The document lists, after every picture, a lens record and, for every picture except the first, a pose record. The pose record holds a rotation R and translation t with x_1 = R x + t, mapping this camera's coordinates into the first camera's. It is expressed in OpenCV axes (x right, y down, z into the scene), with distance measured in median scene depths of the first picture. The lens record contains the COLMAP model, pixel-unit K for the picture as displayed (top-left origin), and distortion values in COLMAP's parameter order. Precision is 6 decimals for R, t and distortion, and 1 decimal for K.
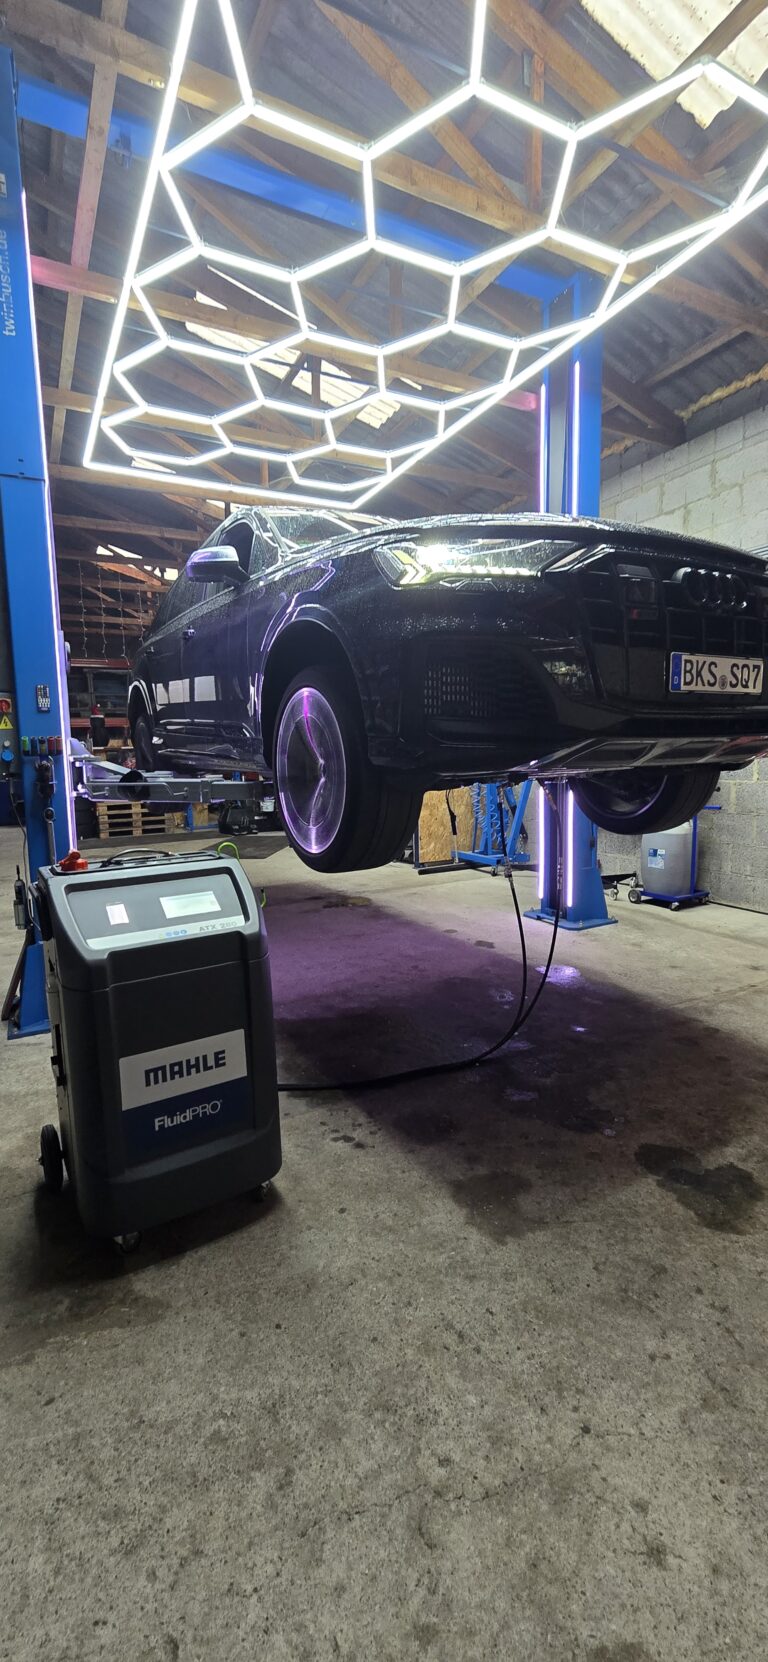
lens RADIAL K [[680.0, 0, 384.0], [0, 680.0, 831.0], [0, 0, 1]] dist [-0.008826, 0.000572]
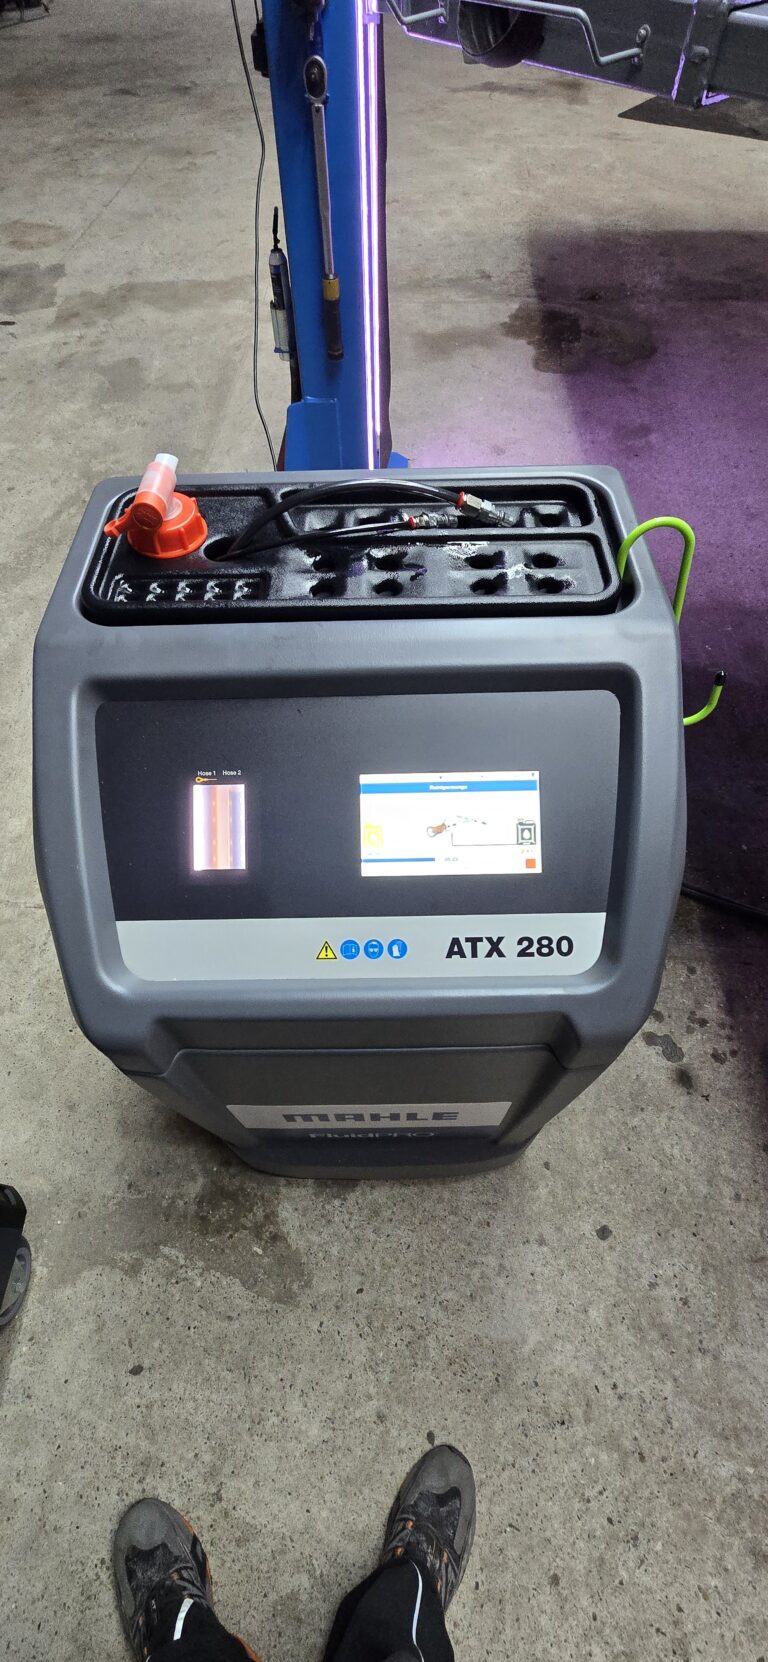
lens RADIAL K [[680.0, 0, 384.0], [0, 680.0, 831.0], [0, 0, 1]] dist [-0.008826, 0.000572]
pose [[0.855332, 0.438893, -0.275282, -0.233696], [-0.059728, 0.611343, 0.789108, -0.130541], [0.514625, -0.658508, 0.549116, 0.854685]]
